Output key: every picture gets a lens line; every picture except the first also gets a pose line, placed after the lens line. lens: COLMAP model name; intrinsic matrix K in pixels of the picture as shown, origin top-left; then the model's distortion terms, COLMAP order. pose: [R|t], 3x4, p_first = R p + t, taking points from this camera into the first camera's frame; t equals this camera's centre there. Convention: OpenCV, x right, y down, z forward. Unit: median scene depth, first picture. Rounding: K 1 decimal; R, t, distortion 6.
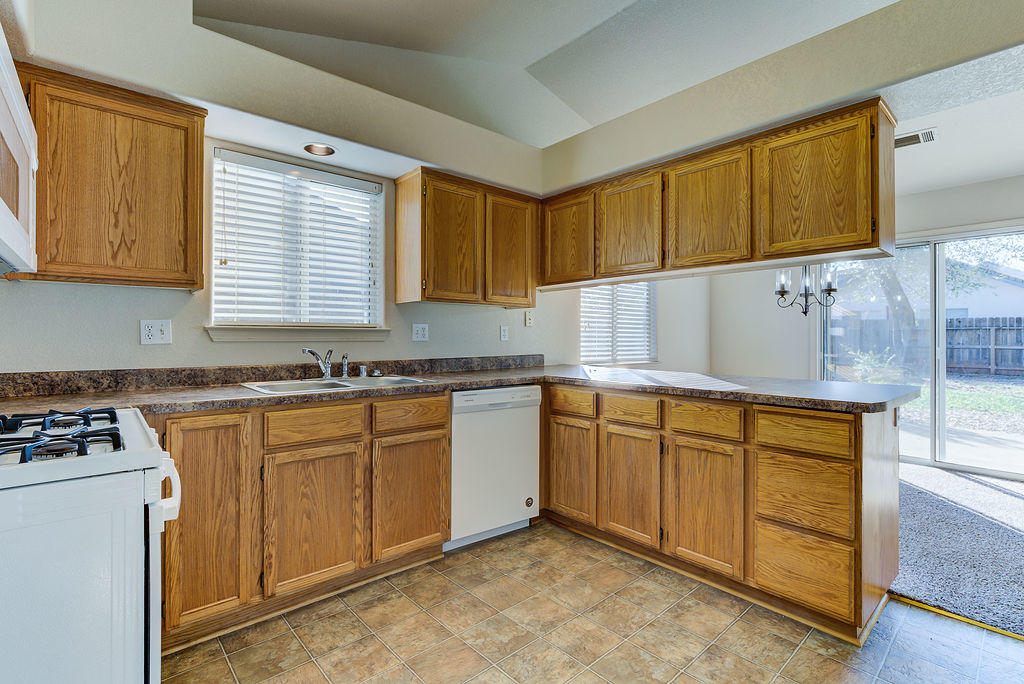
lens RADIAL K [[473.2, 0, 515.4], [0, 473.2, 336.4], [0, 0, 1]] dist [-0.009061, 0.005814]
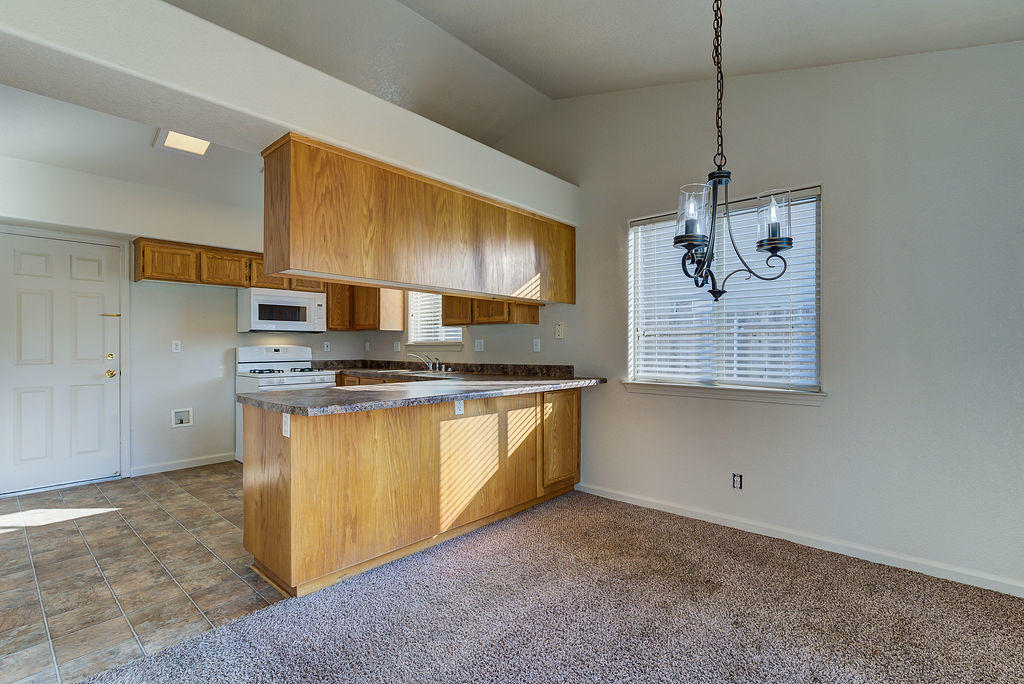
lens RADIAL K [[473.2, 0, 517.4], [0, 473.2, 347.0], [0, 0, 1]] dist [-0.009061, 0.005814]
pose [[0.109746, -0.000619, -0.993959, 1.577879], [0.003491, 0.999994, -0.000238, -0.003566], [0.993954, -0.003444, 0.109747, 1.170902]]
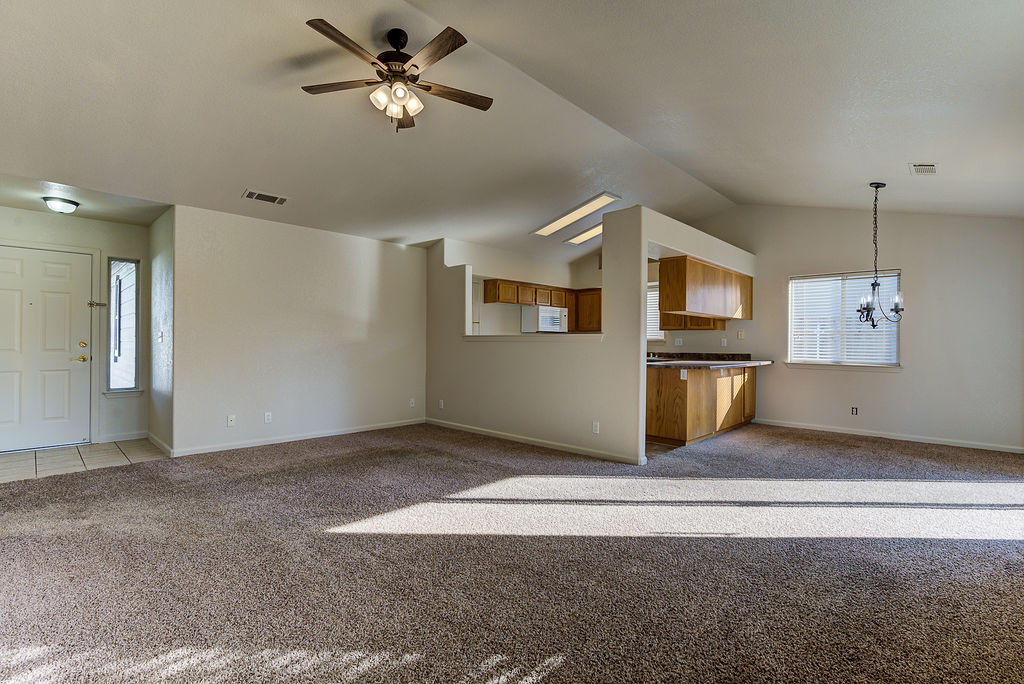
lens RADIAL K [[473.2, 0, 518.2], [0, 473.2, 338.4], [0, 0, 1]] dist [-0.009061, 0.005814]
pose [[0.091677, -0.000586, -0.995789, 2.704382], [-0.003960, 0.999992, -0.000953, -0.025056], [0.995781, 0.004030, 0.091674, -0.087406]]
